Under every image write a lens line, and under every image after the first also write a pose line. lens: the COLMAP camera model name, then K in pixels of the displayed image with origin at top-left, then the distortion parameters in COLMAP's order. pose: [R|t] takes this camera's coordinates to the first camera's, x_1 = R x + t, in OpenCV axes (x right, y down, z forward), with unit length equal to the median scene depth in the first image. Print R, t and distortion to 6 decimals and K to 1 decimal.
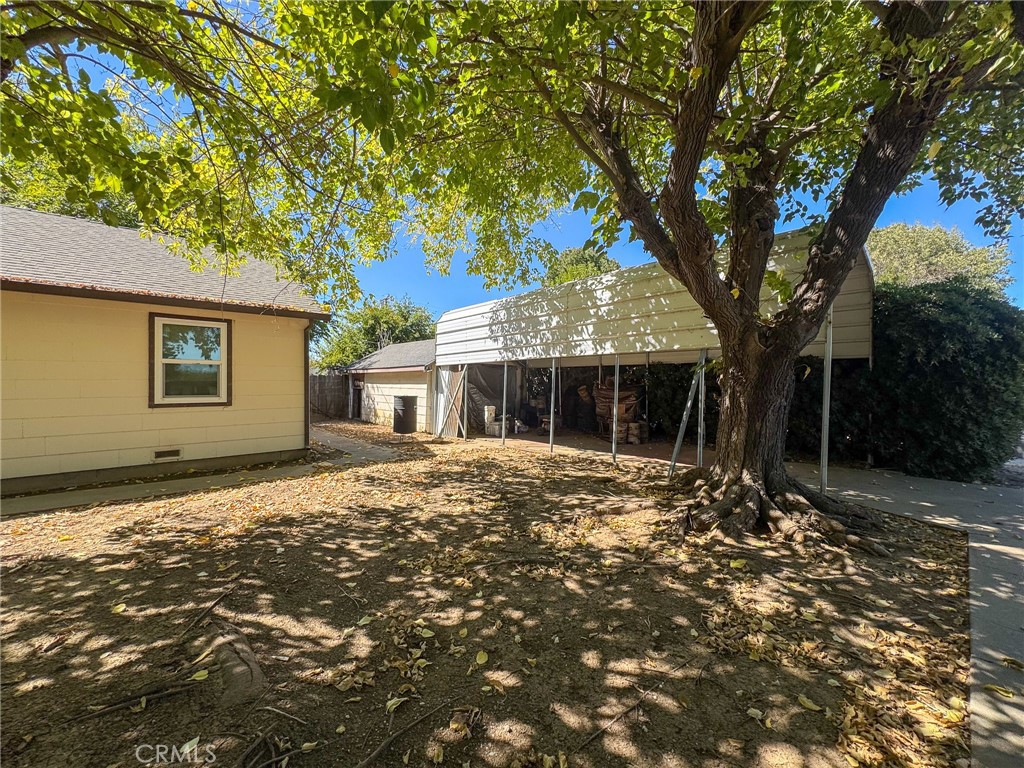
lens RADIAL K [[415.8, 0, 511.4], [0, 415.8, 385.2], [0, 0, 1]] dist [-0.008981, 0.001437]
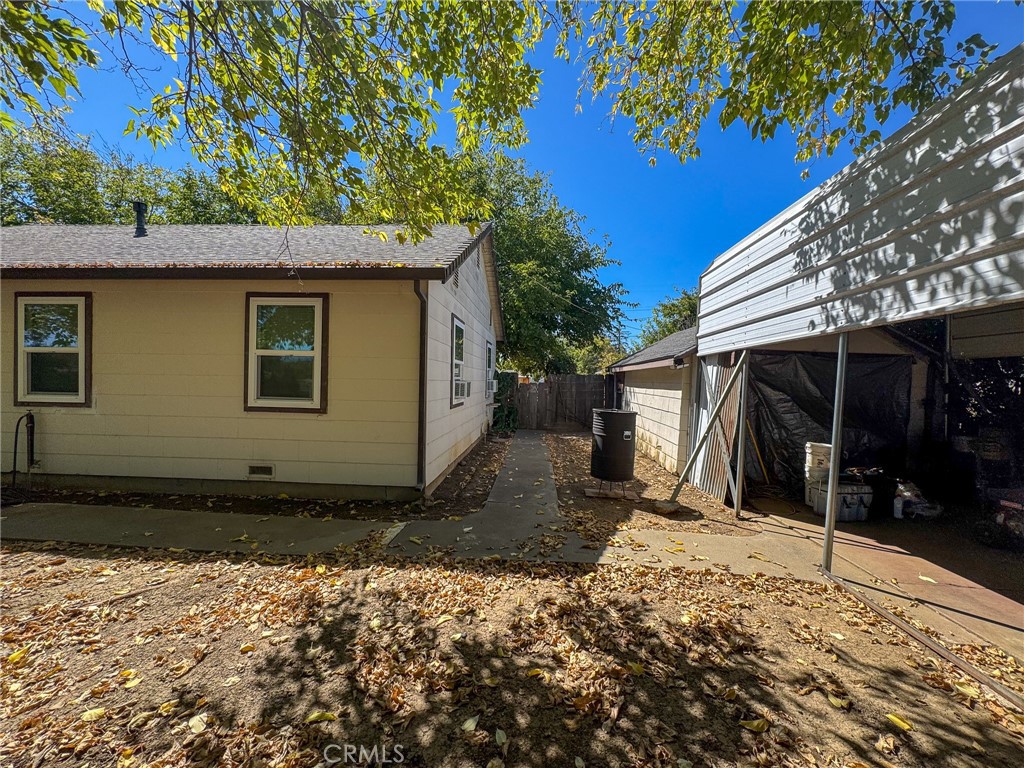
lens RADIAL K [[415.8, 0, 505.1], [0, 415.8, 382.5], [0, 0, 1]] dist [-0.008981, 0.001437]
pose [[0.696700, 0.017621, -0.717146, 0.039556], [-0.024368, 0.999703, 0.000891, -0.009759], [0.716948, 0.016854, 0.696923, 0.573144]]
